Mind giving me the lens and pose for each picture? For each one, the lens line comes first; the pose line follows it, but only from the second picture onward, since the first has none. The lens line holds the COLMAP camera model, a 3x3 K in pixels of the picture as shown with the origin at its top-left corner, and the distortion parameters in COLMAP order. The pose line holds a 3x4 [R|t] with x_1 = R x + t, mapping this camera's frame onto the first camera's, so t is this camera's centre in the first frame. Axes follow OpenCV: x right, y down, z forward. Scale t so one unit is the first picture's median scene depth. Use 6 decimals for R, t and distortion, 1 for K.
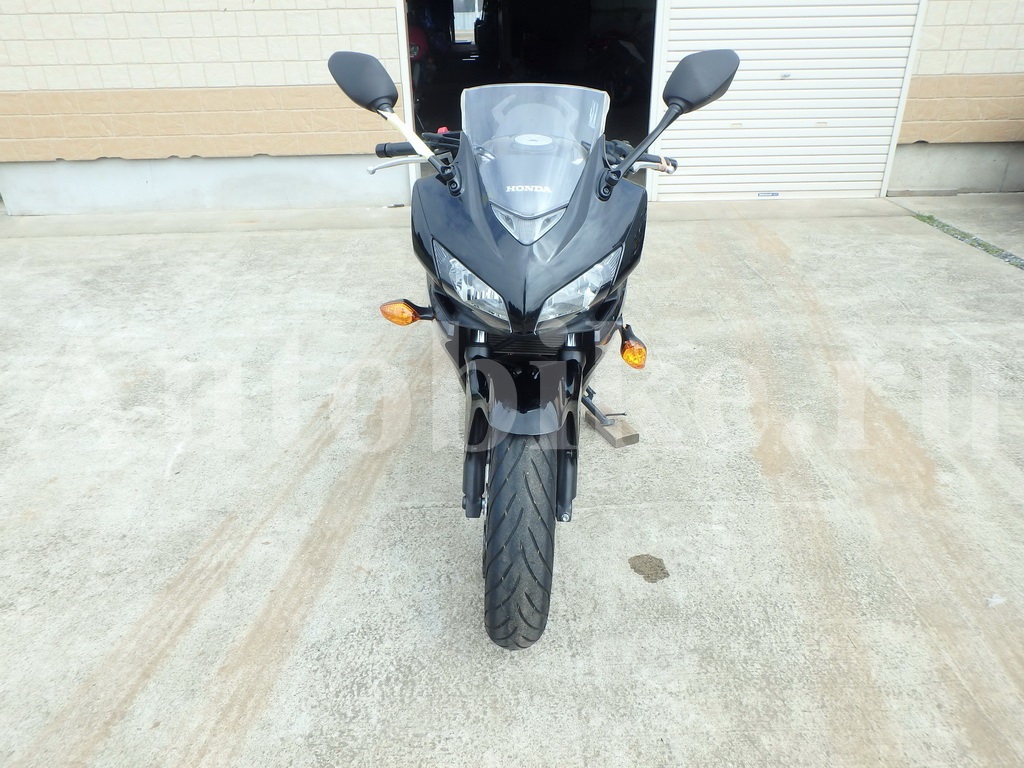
lens RADIAL K [[726.4, 0, 512.0], [0, 726.4, 384.0], [0, 0, 1]] dist [0.001939, 0.001564]
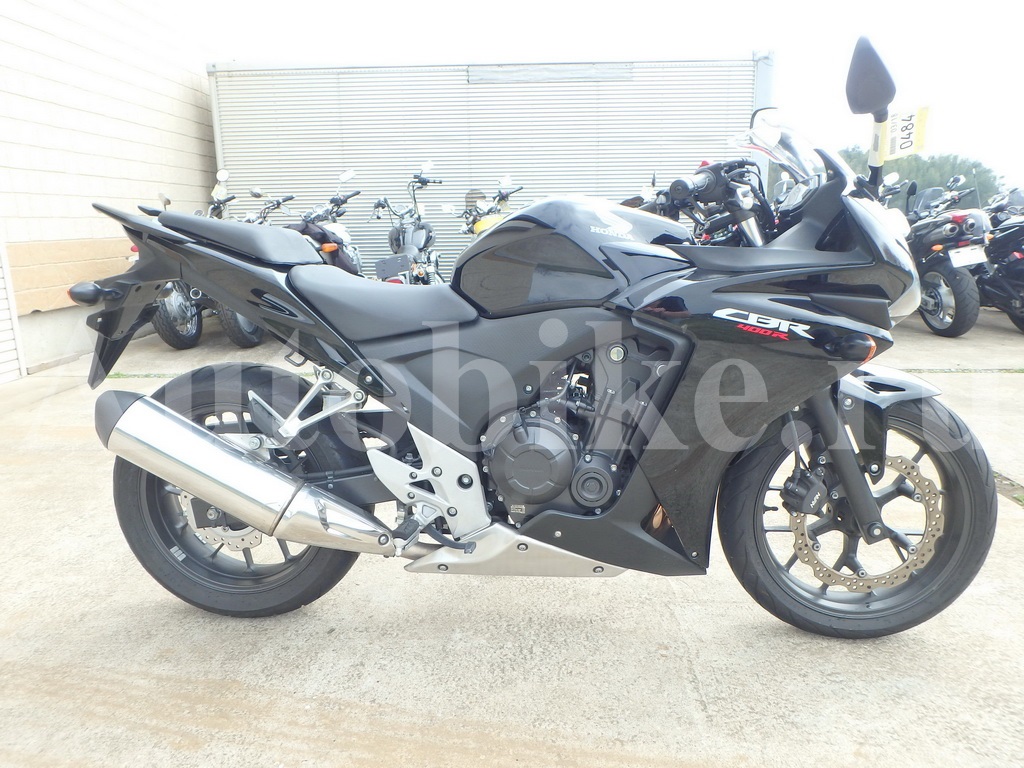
lens RADIAL K [[713.4, 0, 521.1], [0, 713.4, 382.1], [0, 0, 1]] dist [-0.002663, 0.003900]
pose [[0.043576, -0.209721, 0.976790, -0.806535], [0.465713, 0.869254, 0.165856, -0.317816], [-0.883862, 0.447676, 0.135549, 1.017855]]
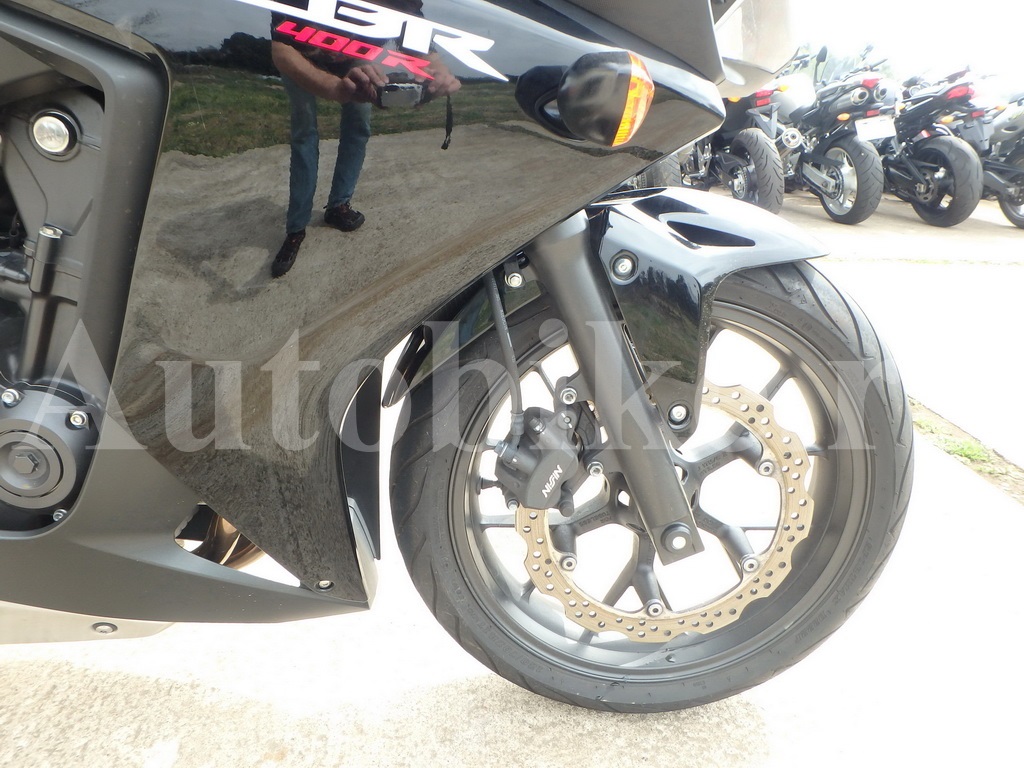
lens RADIAL K [[715.7, 0, 515.4], [0, 715.7, 387.0], [0, 0, 1]] dist [0.002230, 0.004159]
pose [[-0.066677, -0.356392, 0.931954, -0.375283], [0.431116, 0.832054, 0.349034, -0.100110], [-0.899829, 0.425053, 0.098168, 0.857022]]
